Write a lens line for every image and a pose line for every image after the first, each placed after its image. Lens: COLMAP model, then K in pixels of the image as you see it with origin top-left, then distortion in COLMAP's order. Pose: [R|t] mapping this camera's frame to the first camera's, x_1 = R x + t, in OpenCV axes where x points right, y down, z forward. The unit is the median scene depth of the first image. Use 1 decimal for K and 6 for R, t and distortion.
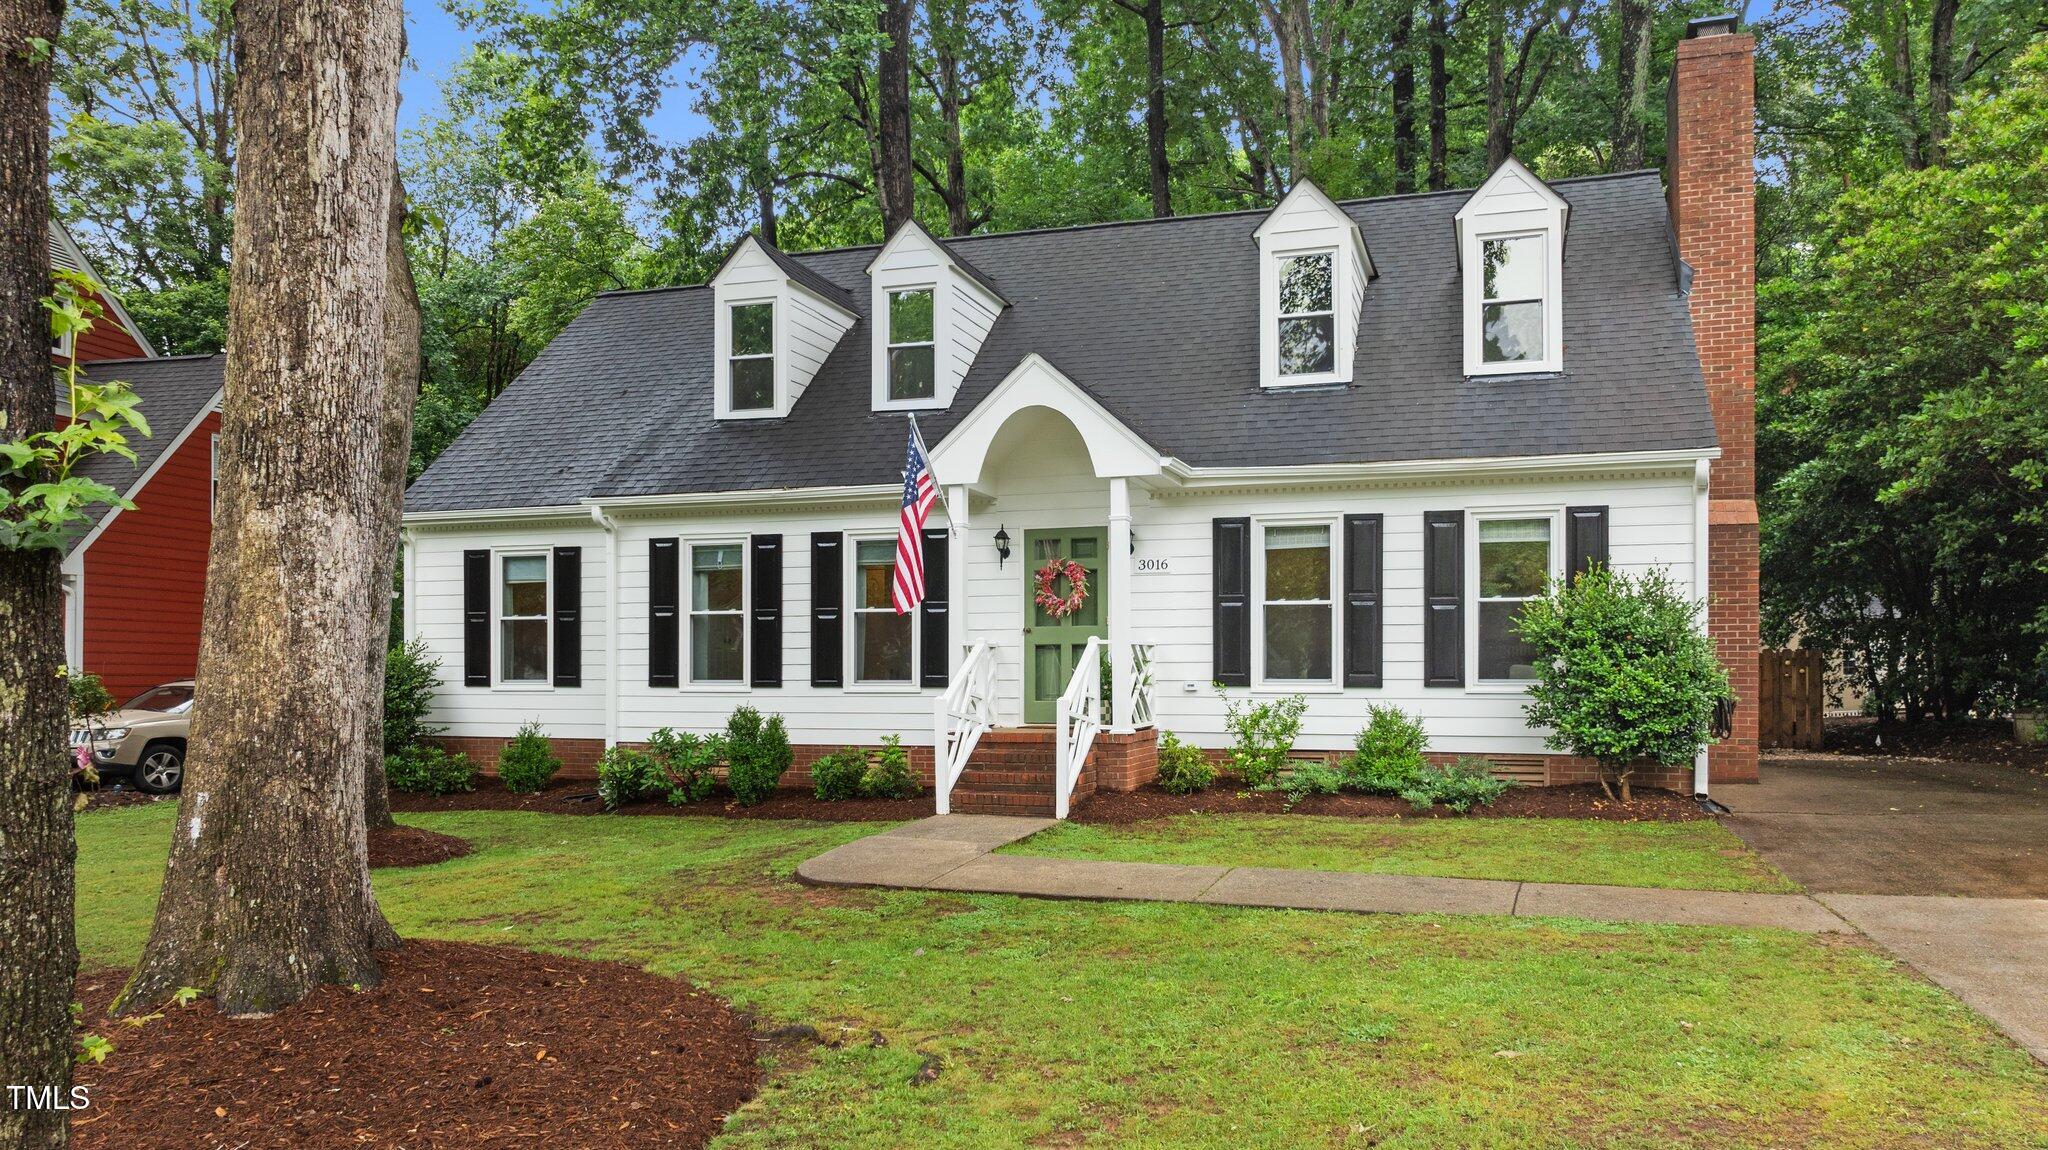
lens RADIAL K [[1411.1, 0, 1021.1], [0, 1411.1, 653.2], [0, 0, 1]] dist [0.000560, -0.036270]
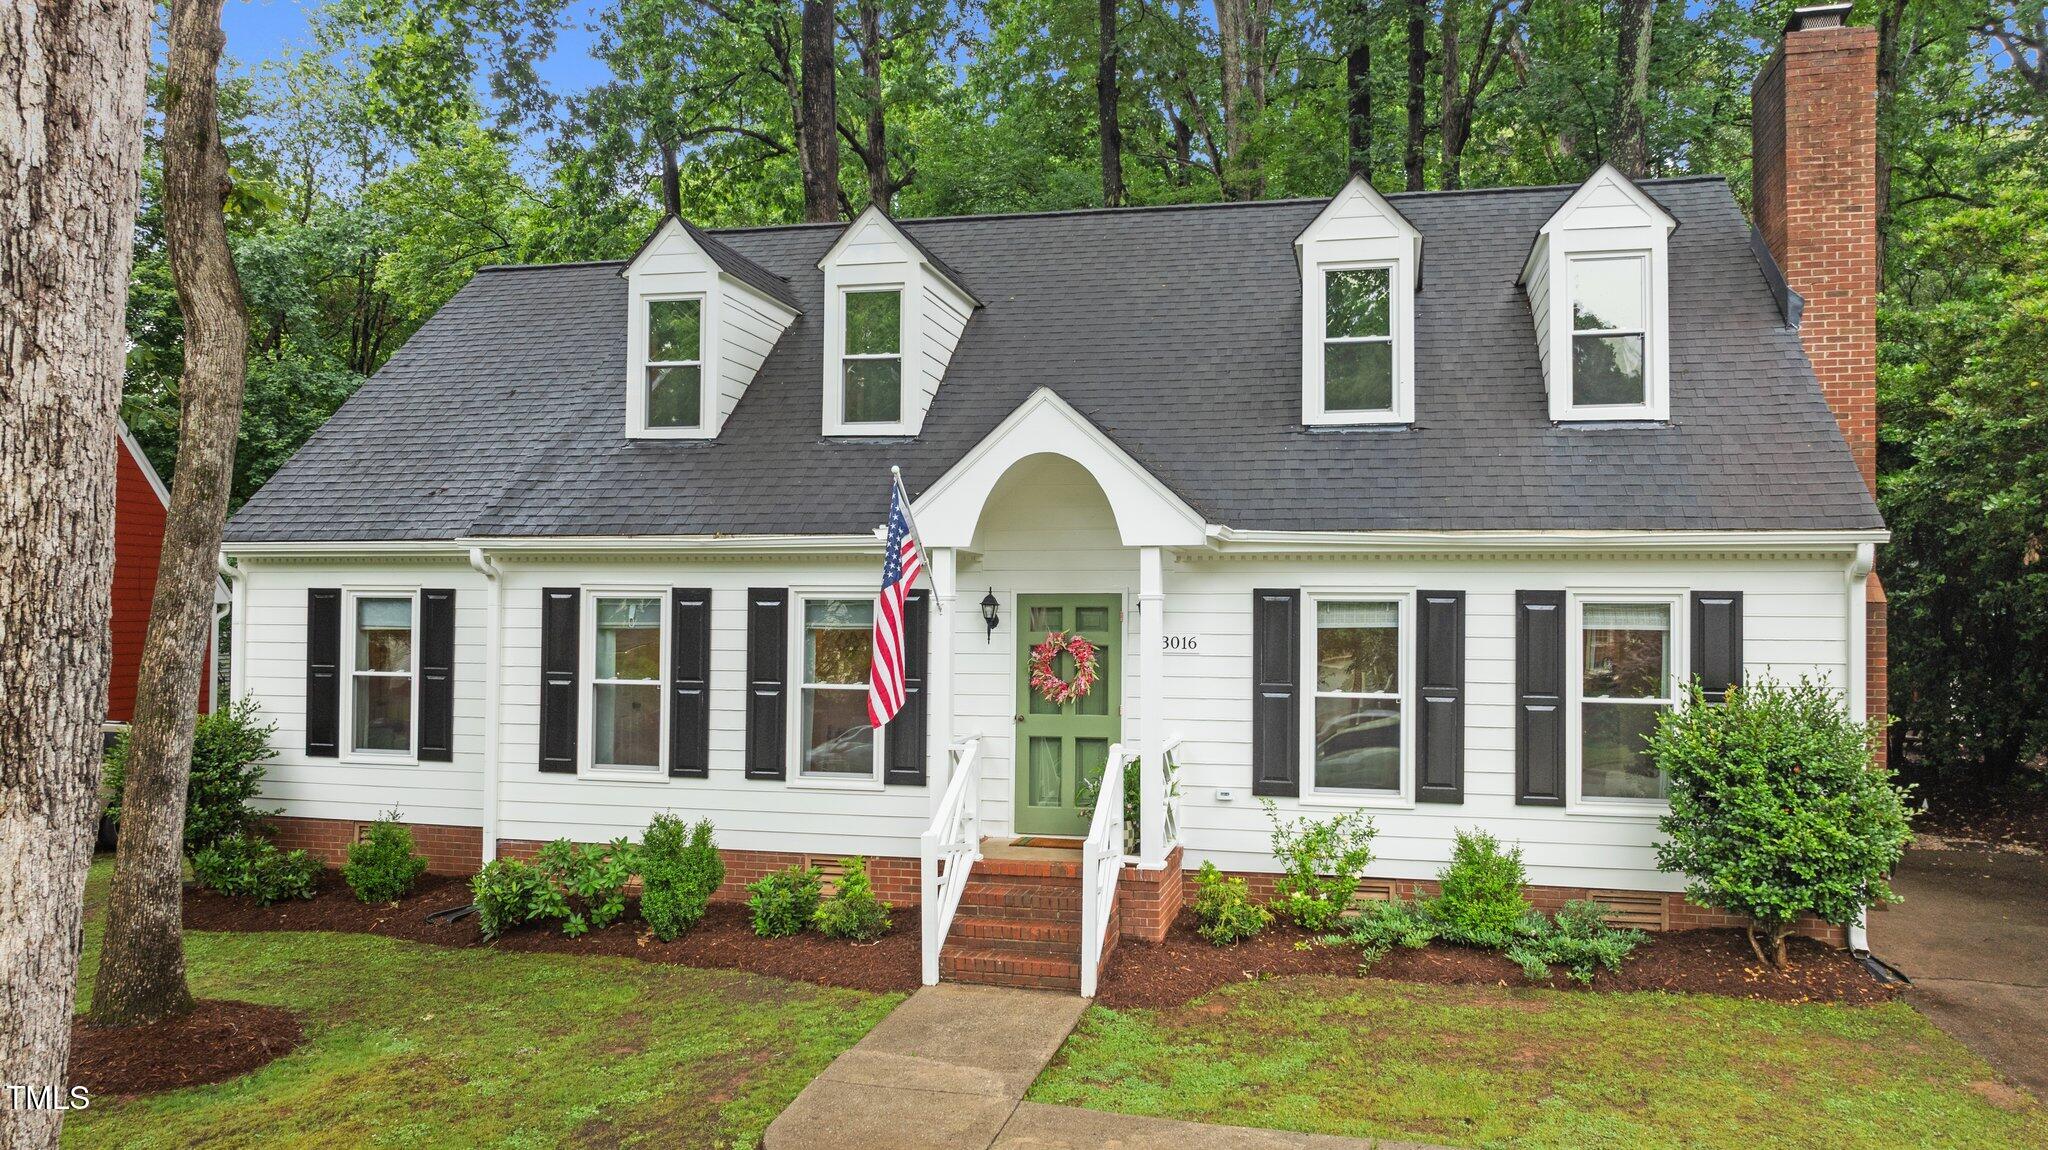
lens RADIAL K [[1420.3, 0, 1024.0], [0, 1420.3, 575.0], [0, 0, 1]] dist [-0.018107, -0.001748]
pose [[0.996595, 0.012002, 0.081572, -0.058032], [-0.010265, 0.999712, -0.021673, -0.077389], [-0.081809, 0.020761, 0.996432, 0.177302]]
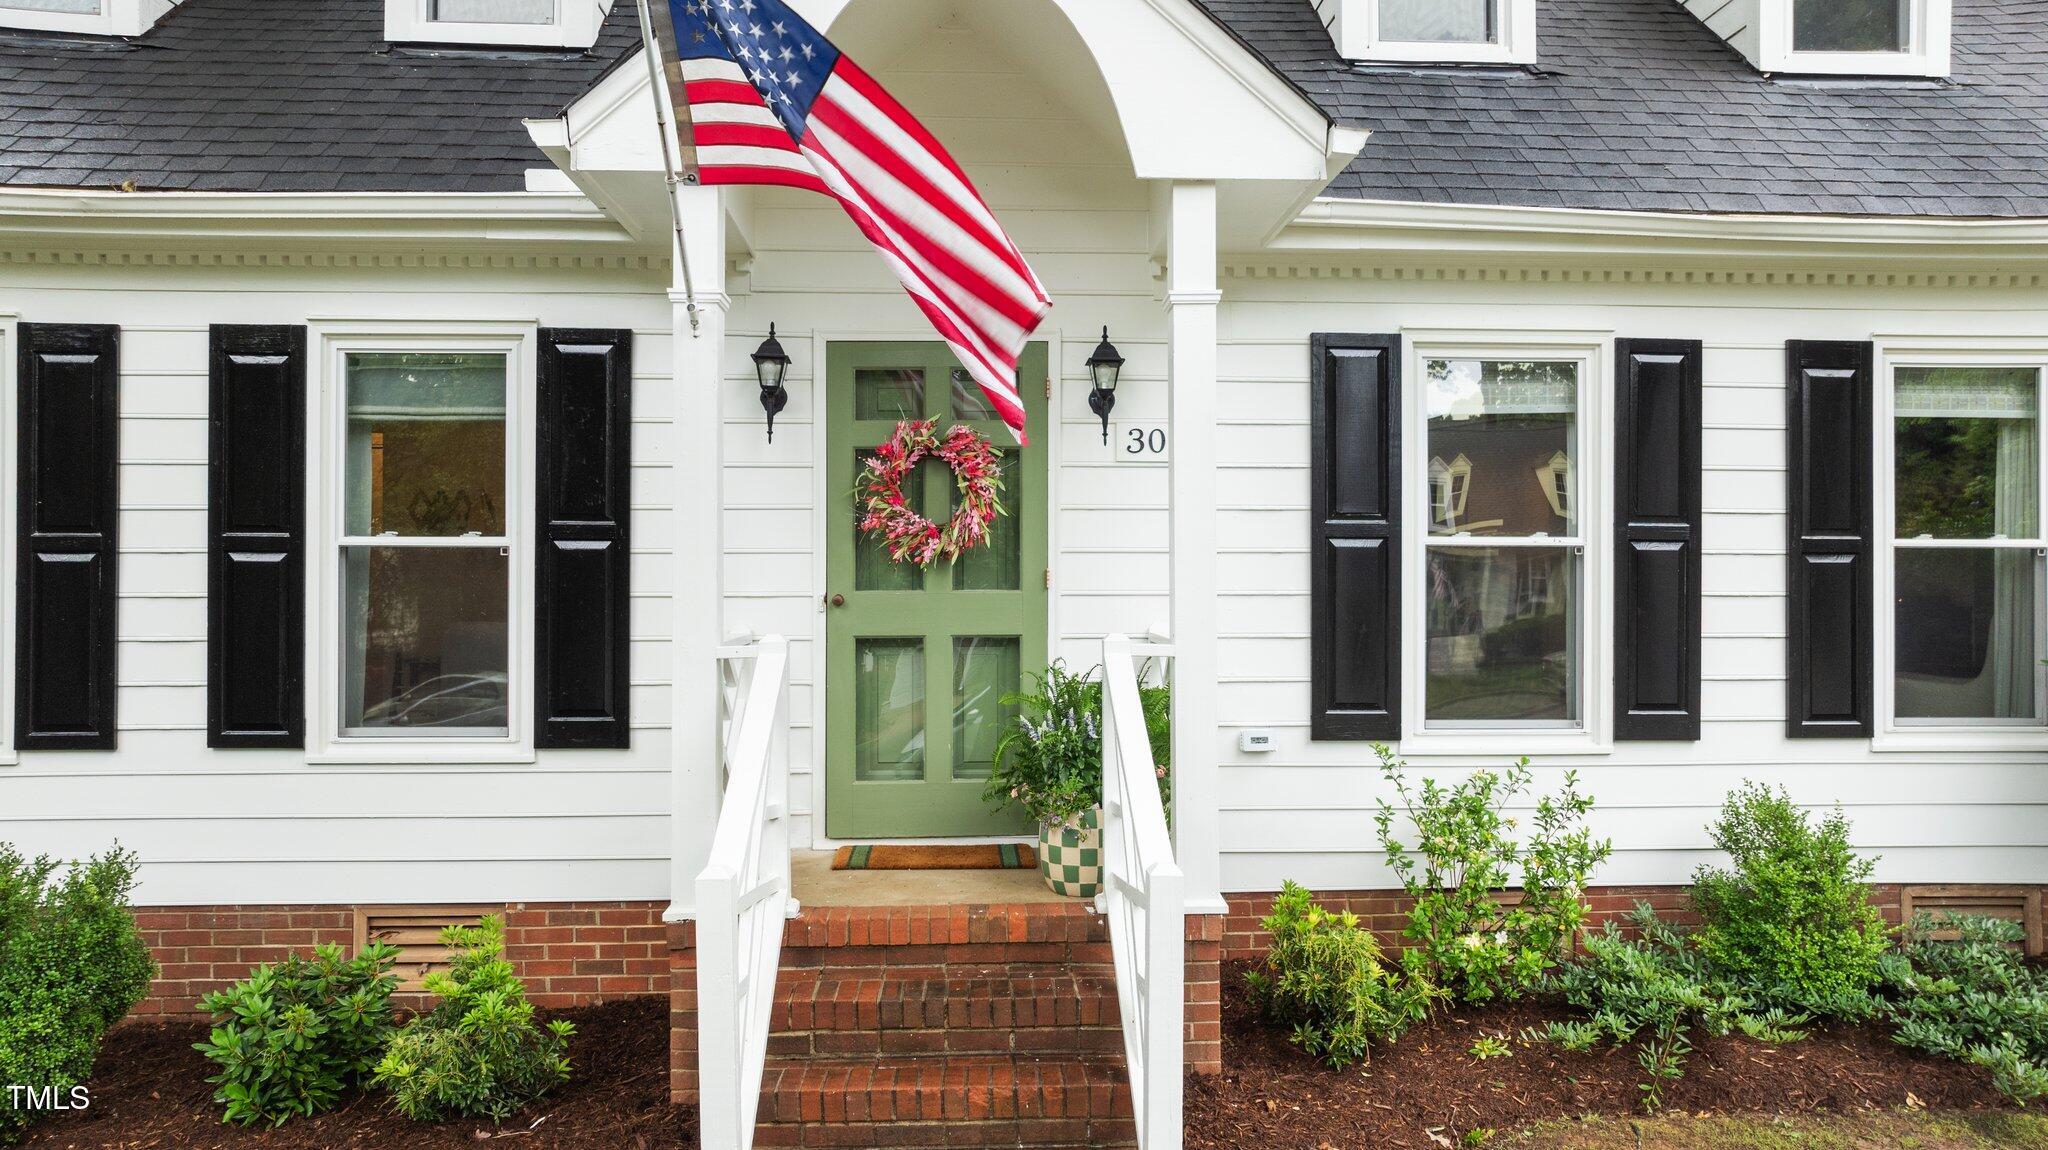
lens RADIAL K [[1431.3, 0, 1024.0], [0, 1431.3, 575.0], [0, 0, 1]] dist [-0.045425, 0.048672]
pose [[0.933118, 0.004306, 0.359545, -0.084587], [-0.006139, 0.999973, 0.003957, -0.023901], [-0.359518, -0.005899, 0.933119, 0.587168]]
